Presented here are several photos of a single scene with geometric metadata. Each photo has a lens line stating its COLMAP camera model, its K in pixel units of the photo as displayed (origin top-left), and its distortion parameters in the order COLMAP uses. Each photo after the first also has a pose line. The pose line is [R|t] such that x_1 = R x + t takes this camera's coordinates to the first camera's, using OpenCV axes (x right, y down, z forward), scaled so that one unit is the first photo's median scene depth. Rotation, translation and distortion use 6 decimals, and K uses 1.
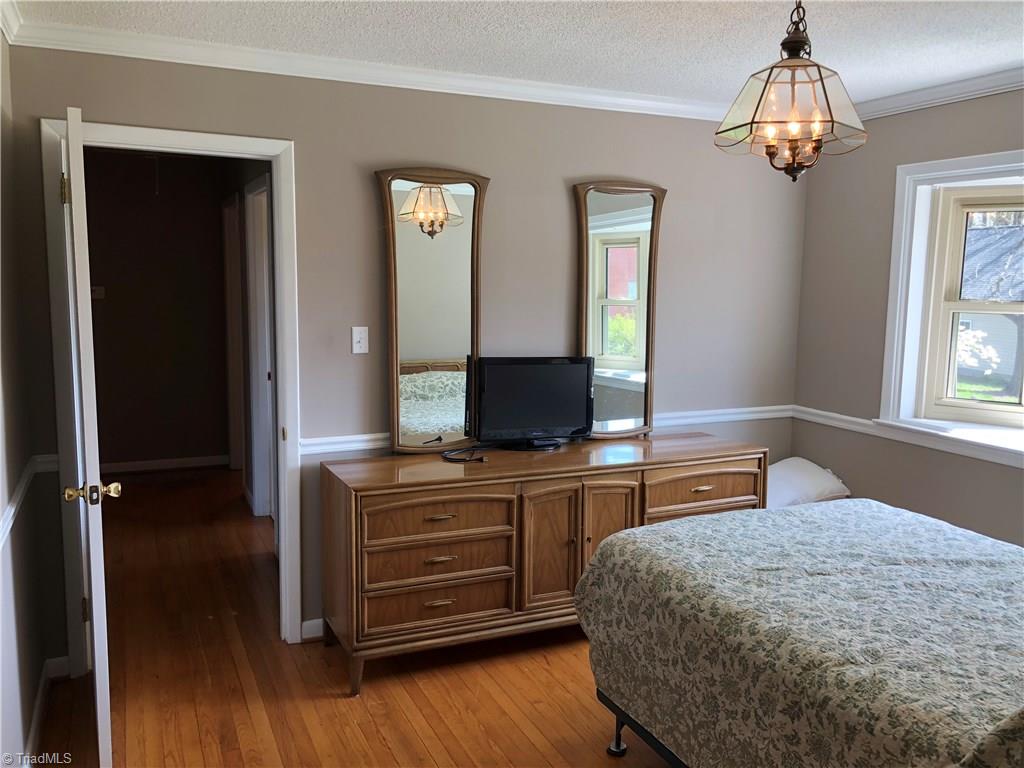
lens RADIAL K [[847.1, 0, 512.0], [0, 847.1, 384.0], [0, 0, 1]] dist [0.002058, -0.007670]
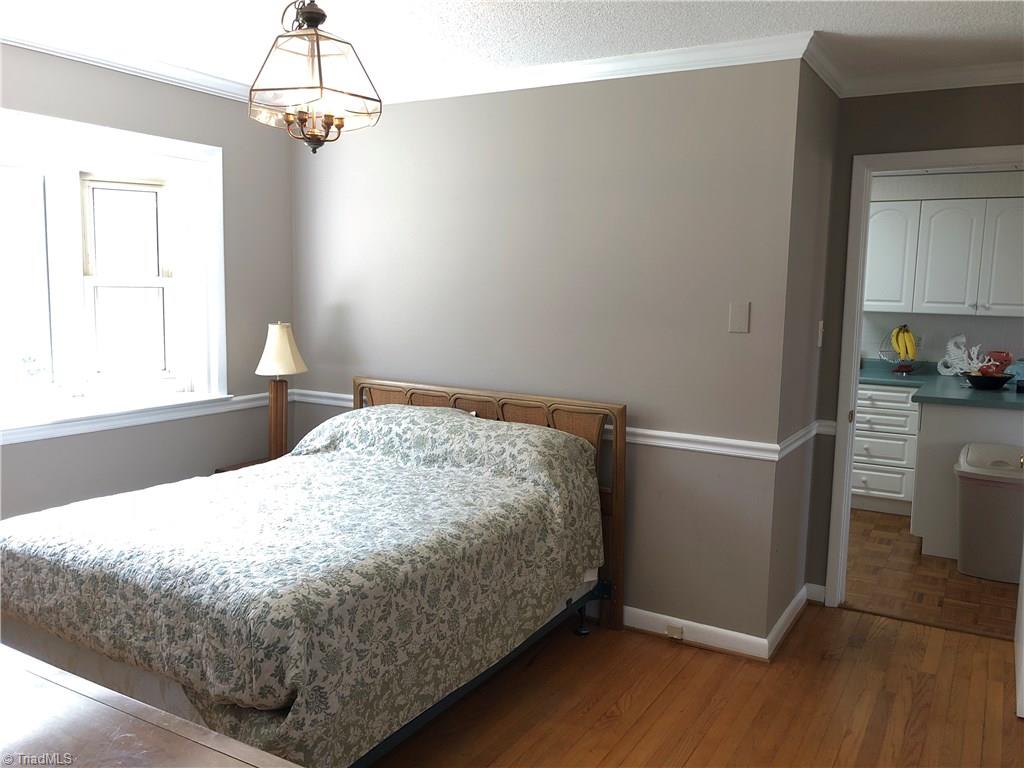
lens RADIAL K [[847.1, 0, 512.0], [0, 847.1, 384.0], [0, 0, 1]] dist [0.002058, -0.007670]
pose [[-0.576975, -0.123576, 0.807359, -0.651408], [0.080558, 0.975058, 0.206814, -0.157261], [-0.812779, 0.184365, -0.552629, 1.395845]]
